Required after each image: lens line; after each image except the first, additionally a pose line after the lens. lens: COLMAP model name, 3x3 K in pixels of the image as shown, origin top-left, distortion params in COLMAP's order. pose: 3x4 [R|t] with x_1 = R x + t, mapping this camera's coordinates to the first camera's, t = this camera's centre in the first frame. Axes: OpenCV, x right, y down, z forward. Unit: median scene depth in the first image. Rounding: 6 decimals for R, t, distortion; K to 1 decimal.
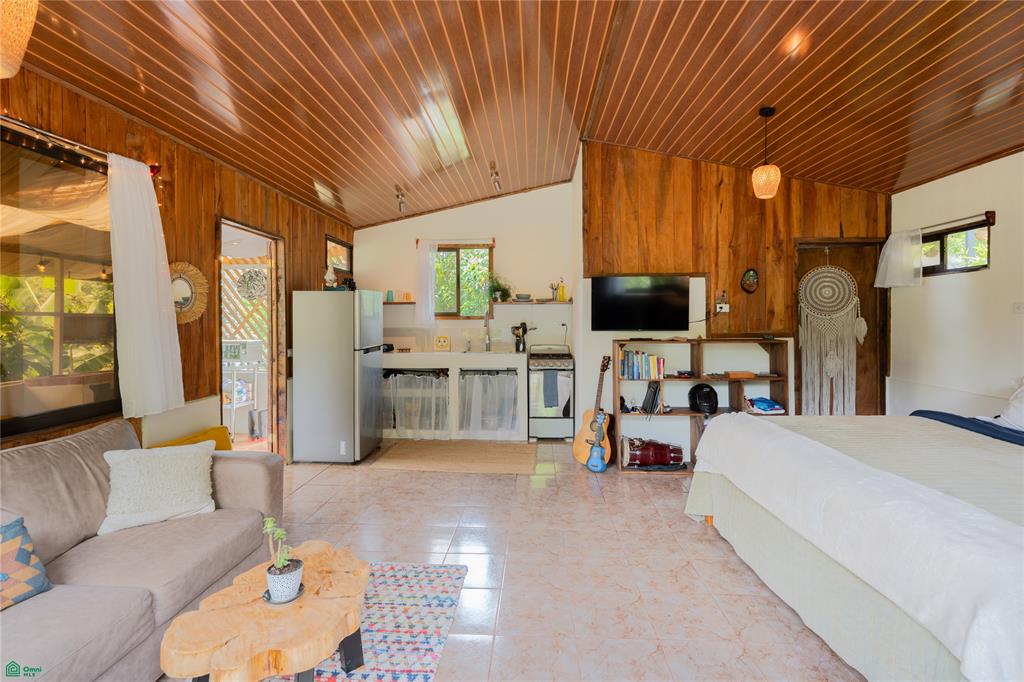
lens RADIAL K [[460.6, 0, 511.6], [0, 460.6, 321.9], [0, 0, 1]] dist [-0.000091, -0.000031]
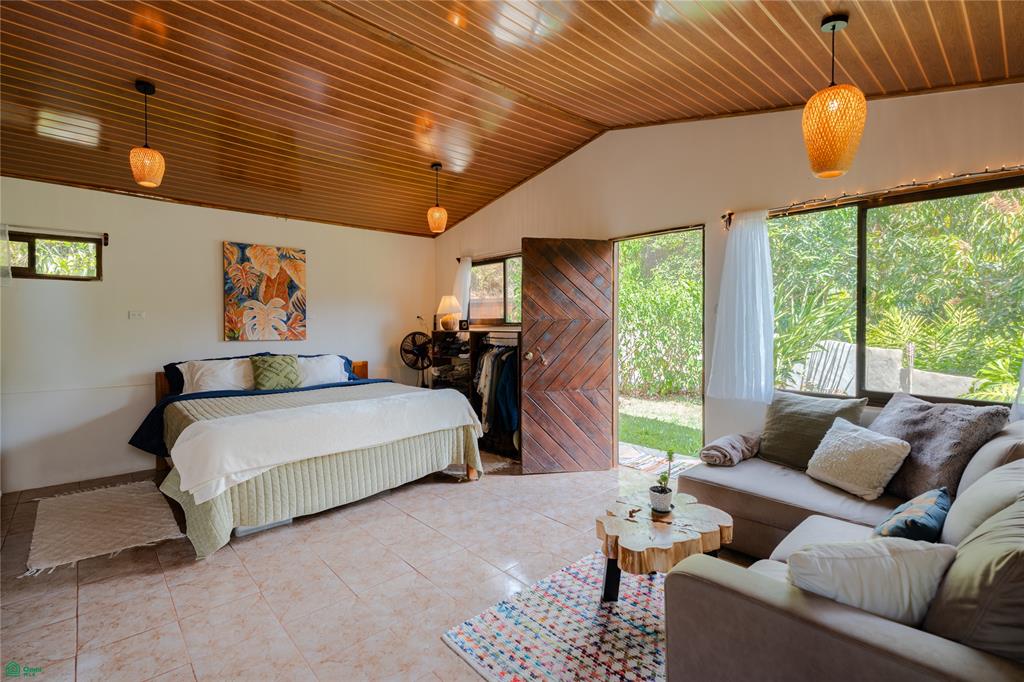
lens RADIAL K [[460.6, 0, 511.6], [0, 460.6, 321.9], [0, 0, 1]] dist [-0.000091, -0.000031]
pose [[-0.720902, 0.003299, 0.693029, -0.753896], [0.006951, 0.999973, 0.002470, -0.005421], [-0.693002, 0.006598, -0.720905, 1.533850]]
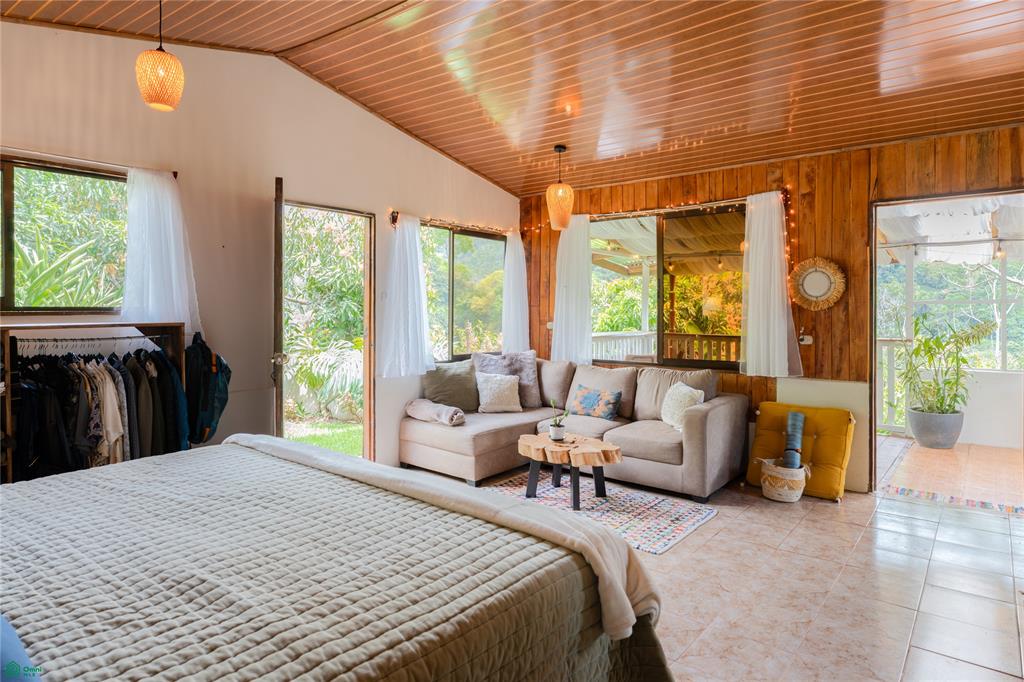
lens RADIAL K [[588.7, 0, 508.3], [0, 588.7, 312.4], [0, 0, 1]] dist [-0.000075, -0.000268]
pose [[-0.584818, 0.003153, -0.811159, 1.167575], [-0.001232, 0.999988, 0.004775, 0.001819], [0.811164, 0.003791, -0.584807, 1.534248]]
